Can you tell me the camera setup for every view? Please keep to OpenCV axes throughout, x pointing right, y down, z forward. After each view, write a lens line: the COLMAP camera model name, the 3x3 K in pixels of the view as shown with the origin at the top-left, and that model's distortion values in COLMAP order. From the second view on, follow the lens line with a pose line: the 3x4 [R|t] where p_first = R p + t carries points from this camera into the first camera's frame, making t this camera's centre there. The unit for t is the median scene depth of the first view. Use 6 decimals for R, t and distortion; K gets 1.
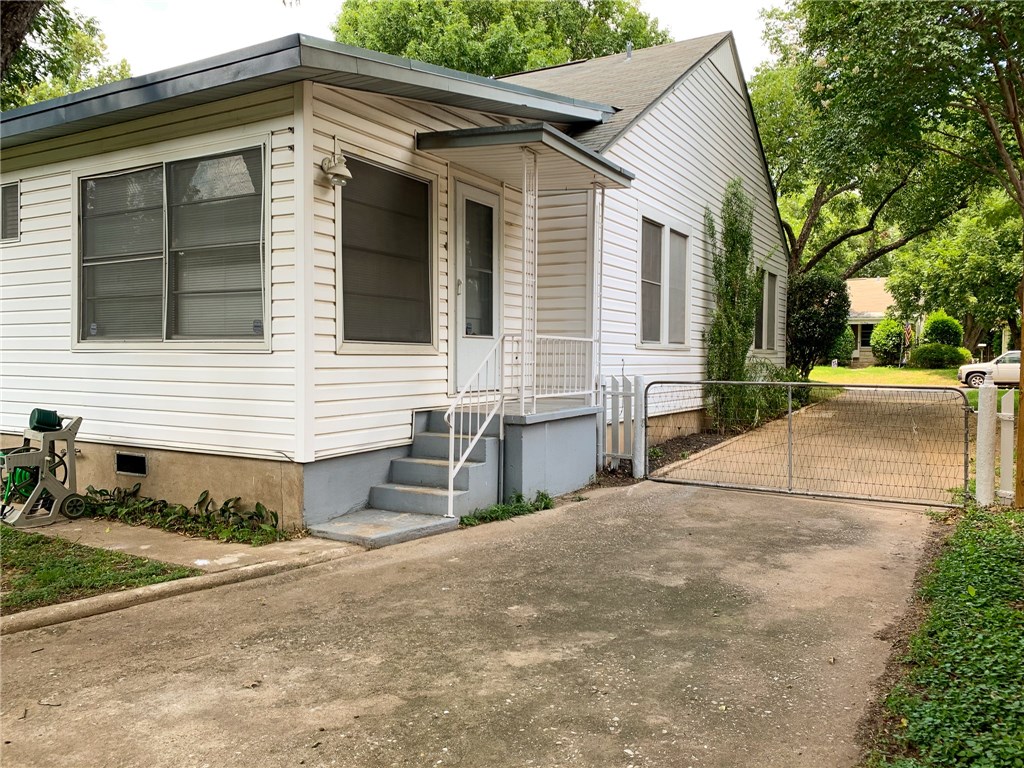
lens RADIAL K [[777.2, 0, 508.6], [0, 777.2, 374.5], [0, 0, 1]] dist [0.145980, -0.308549]
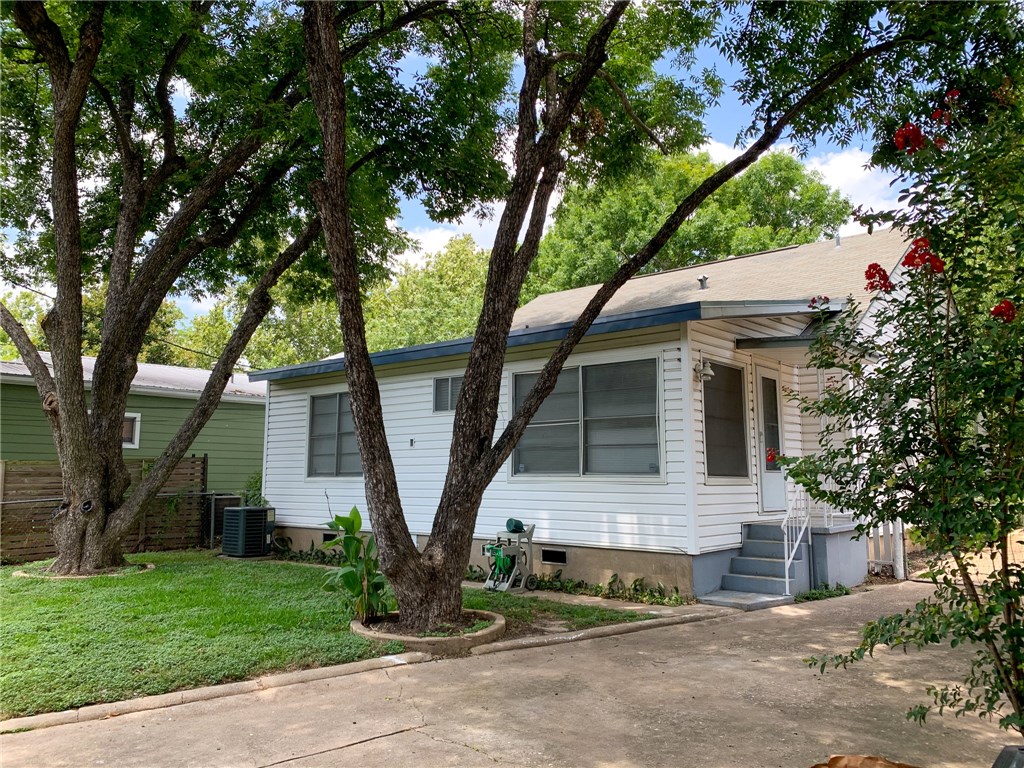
lens RADIAL K [[777.2, 0, 508.6], [0, 777.2, 374.5], [0, 0, 1]] dist [0.145980, -0.308549]
pose [[0.983354, -0.028436, -0.179464, -0.291876], [-0.000311, 0.987414, -0.158157, 0.004023], [0.181702, 0.155580, 0.970968, -0.581392]]
